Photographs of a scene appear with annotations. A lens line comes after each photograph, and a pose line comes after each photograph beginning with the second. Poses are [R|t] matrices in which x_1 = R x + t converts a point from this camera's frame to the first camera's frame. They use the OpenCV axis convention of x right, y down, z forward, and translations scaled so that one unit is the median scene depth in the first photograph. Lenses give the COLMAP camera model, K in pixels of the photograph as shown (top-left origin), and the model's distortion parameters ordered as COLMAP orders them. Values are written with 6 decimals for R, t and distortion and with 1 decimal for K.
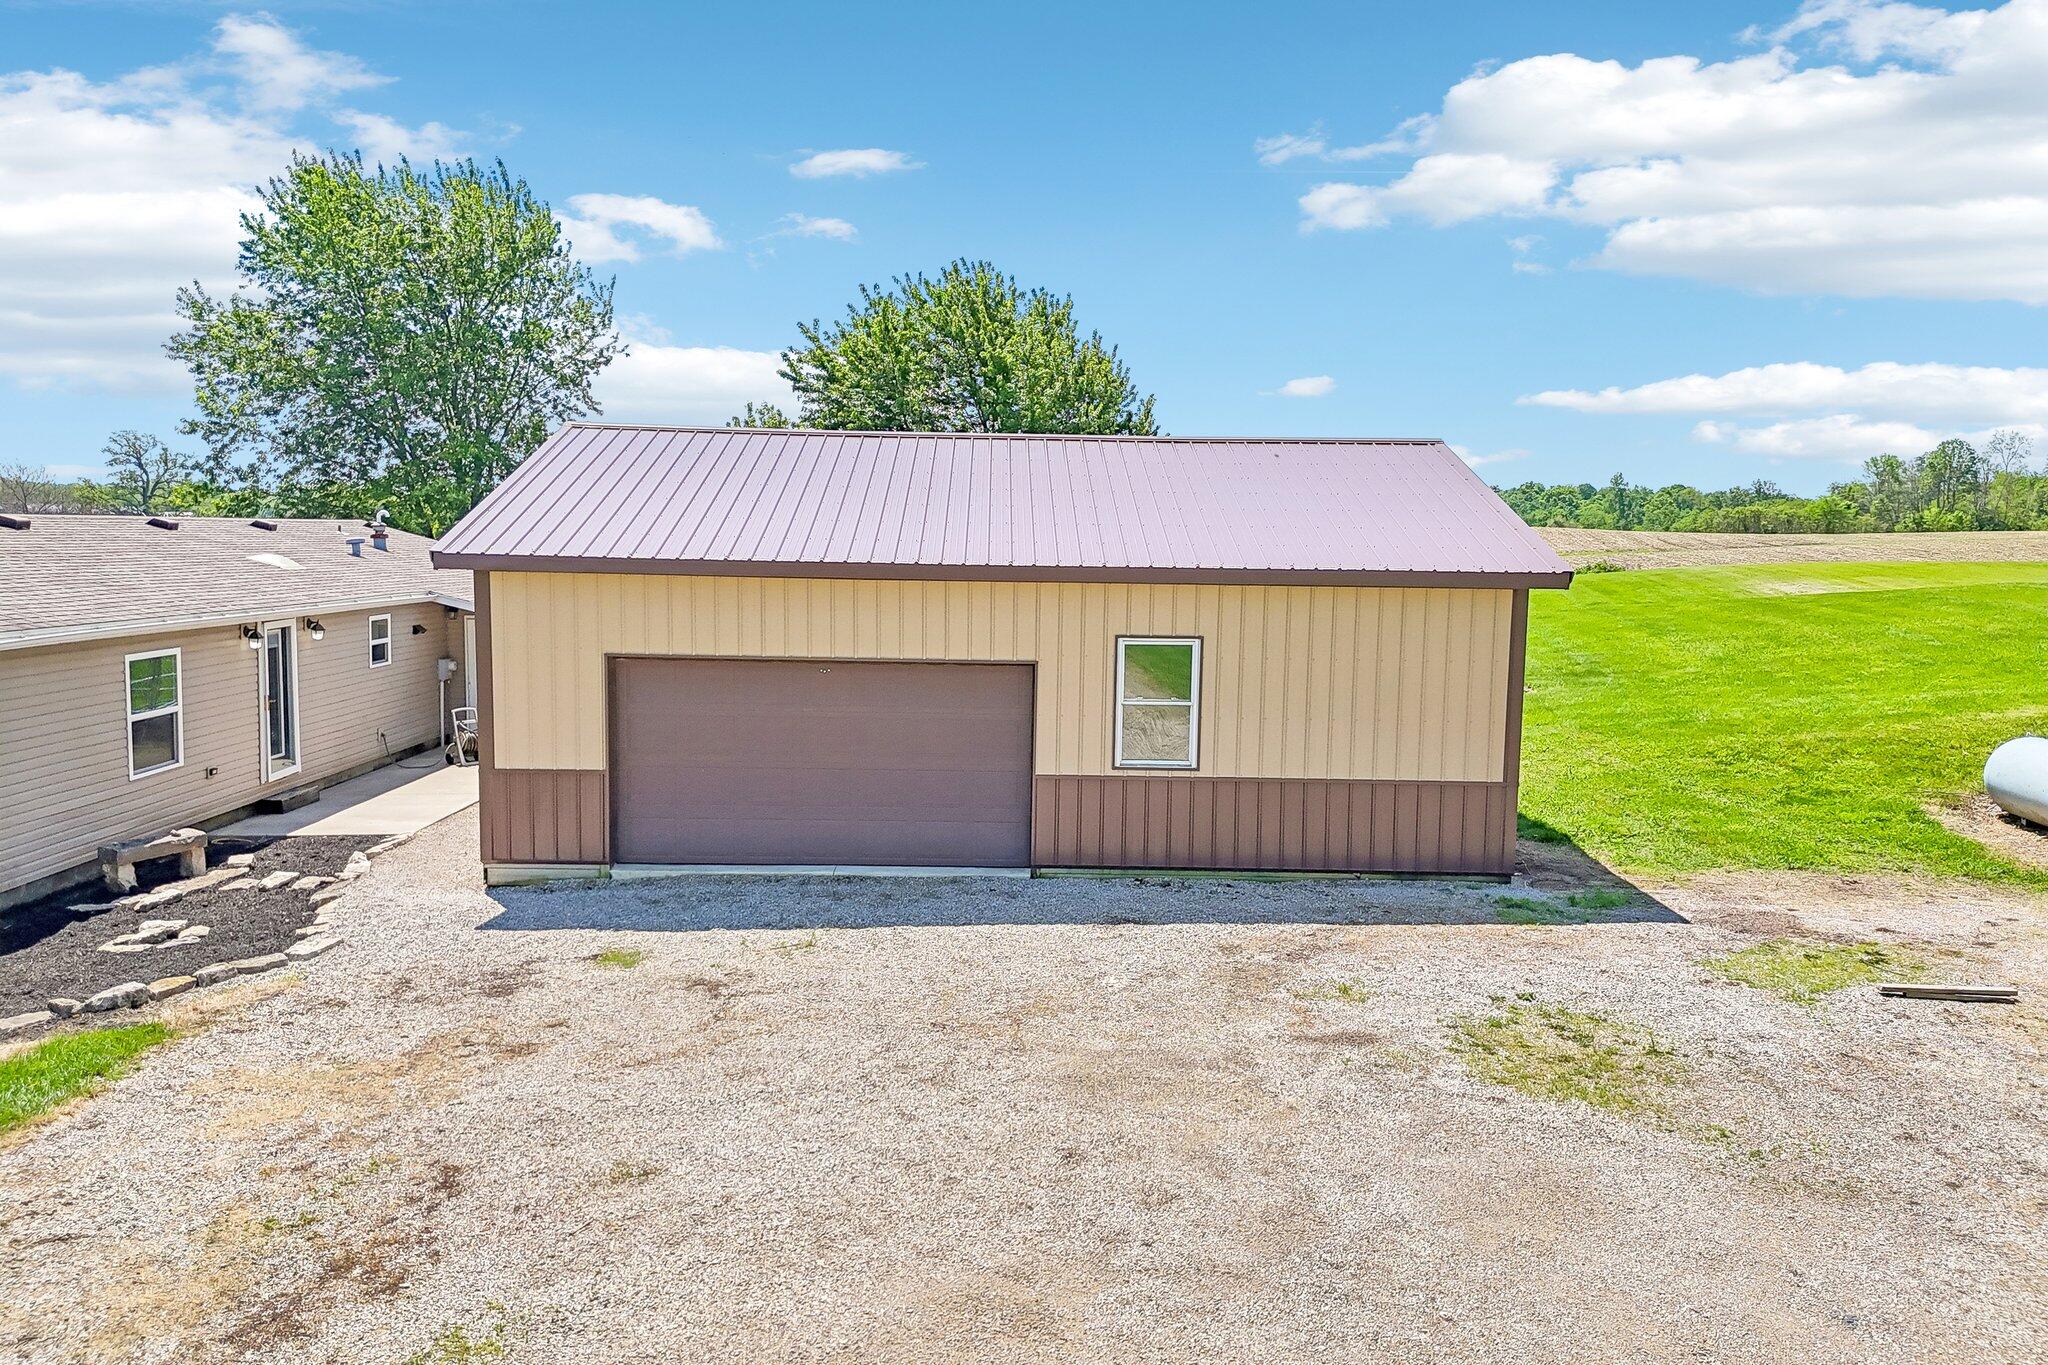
lens RADIAL K [[1495.9, 0, 1029.2], [0, 1495.9, 686.5], [0, 0, 1]] dist [0.061144, -0.069903]
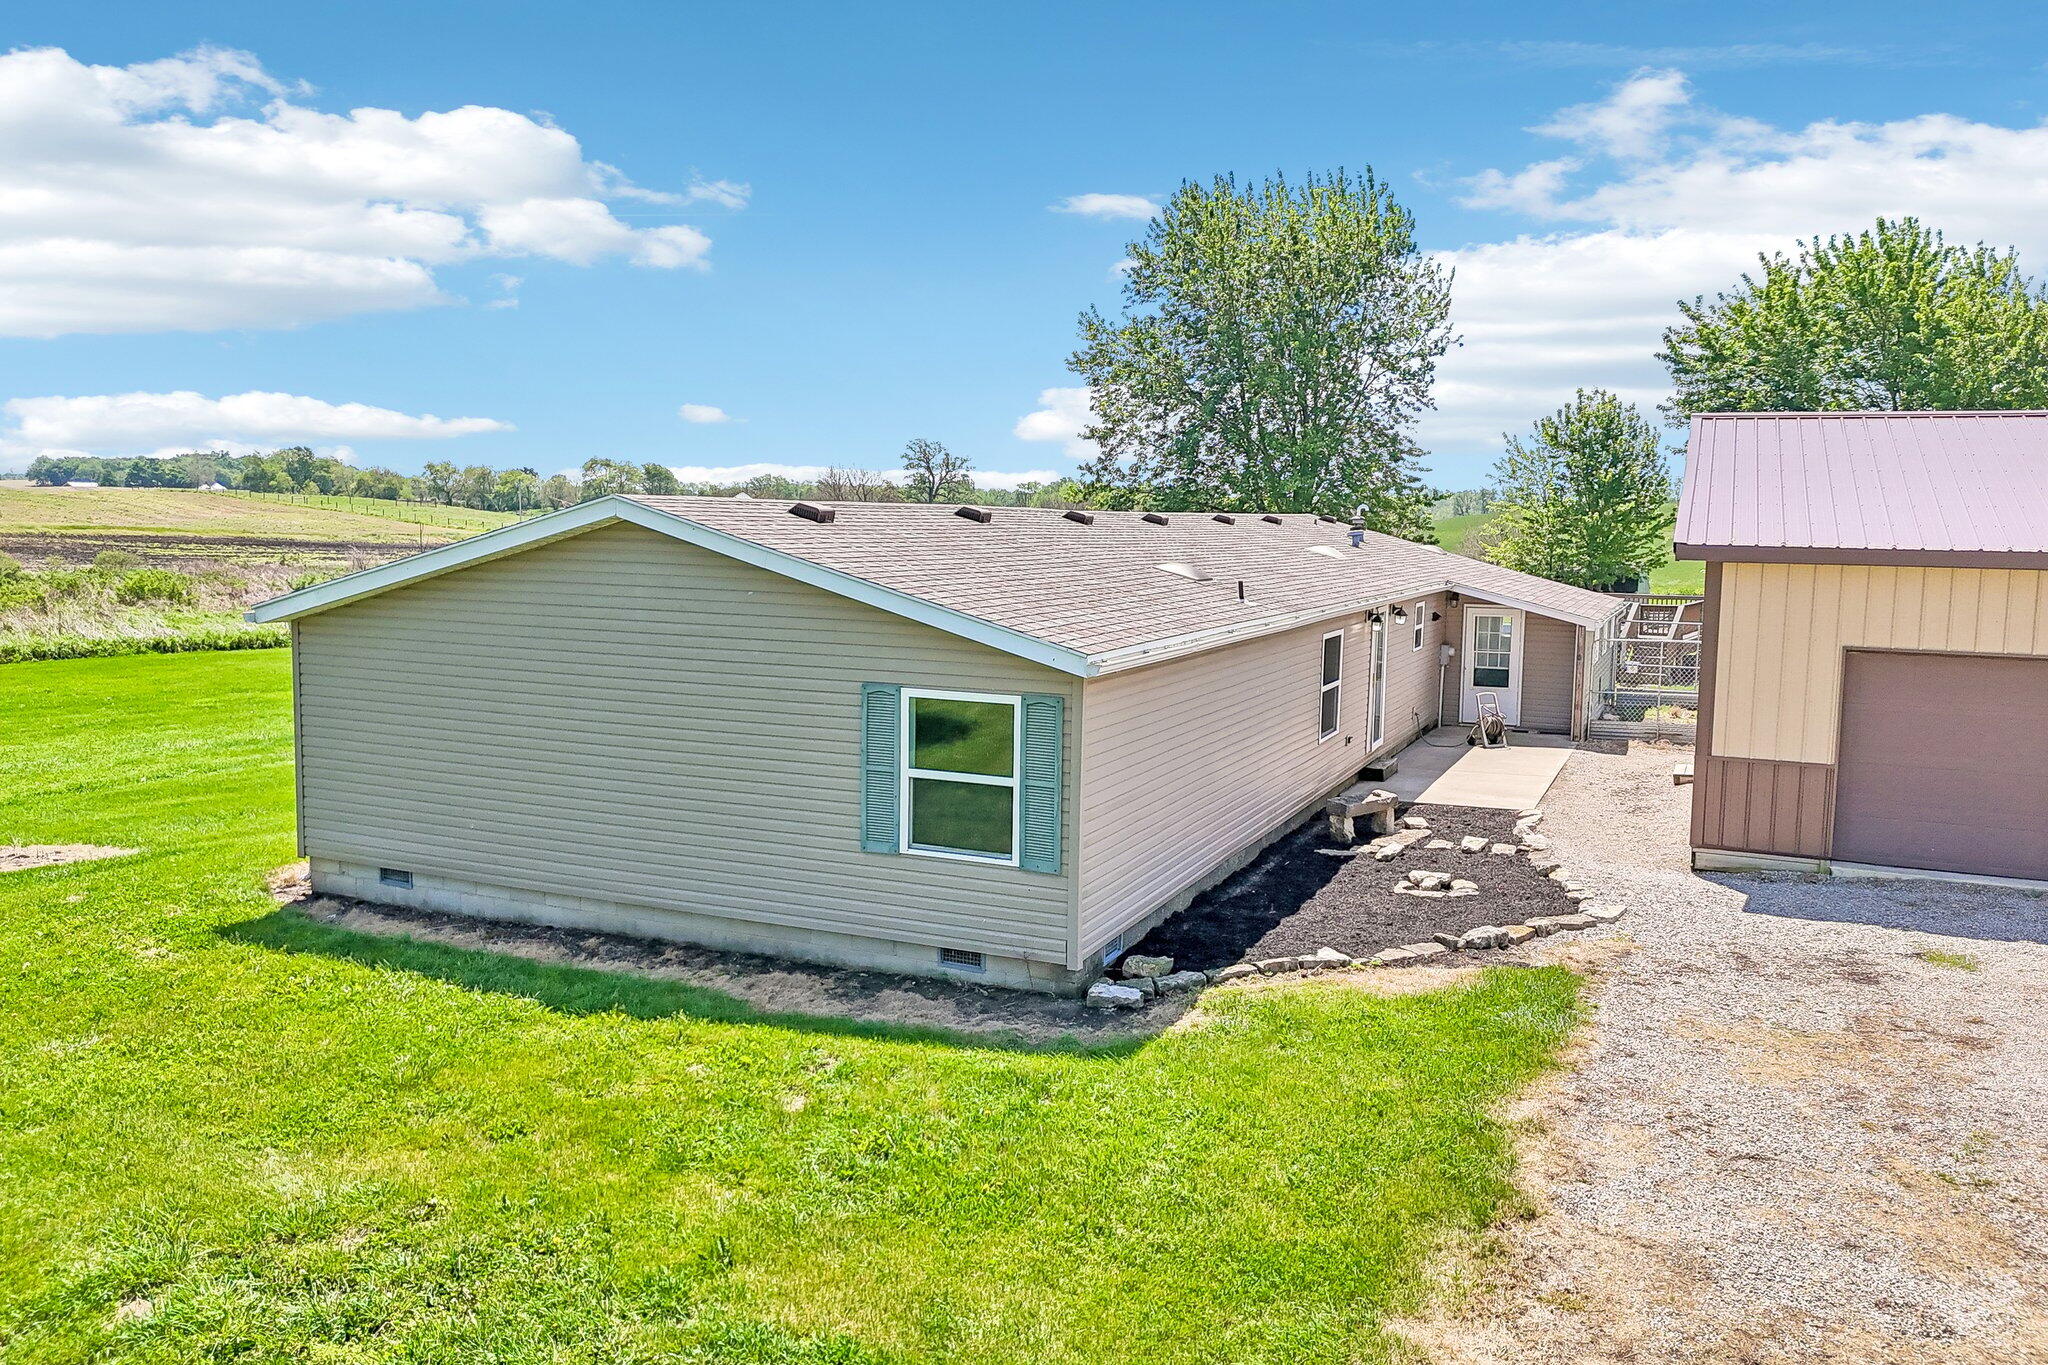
lens RADIAL K [[1497.2, 0, 1024.0], [0, 1497.2, 682.5], [0, 0, 1]] dist [0.063301, -0.048824]
pose [[0.903800, 0.043251, -0.425764, -0.338354], [-0.041919, 0.999043, 0.012503, 0.011591], [0.425897, 0.006547, 0.904748, -0.126191]]
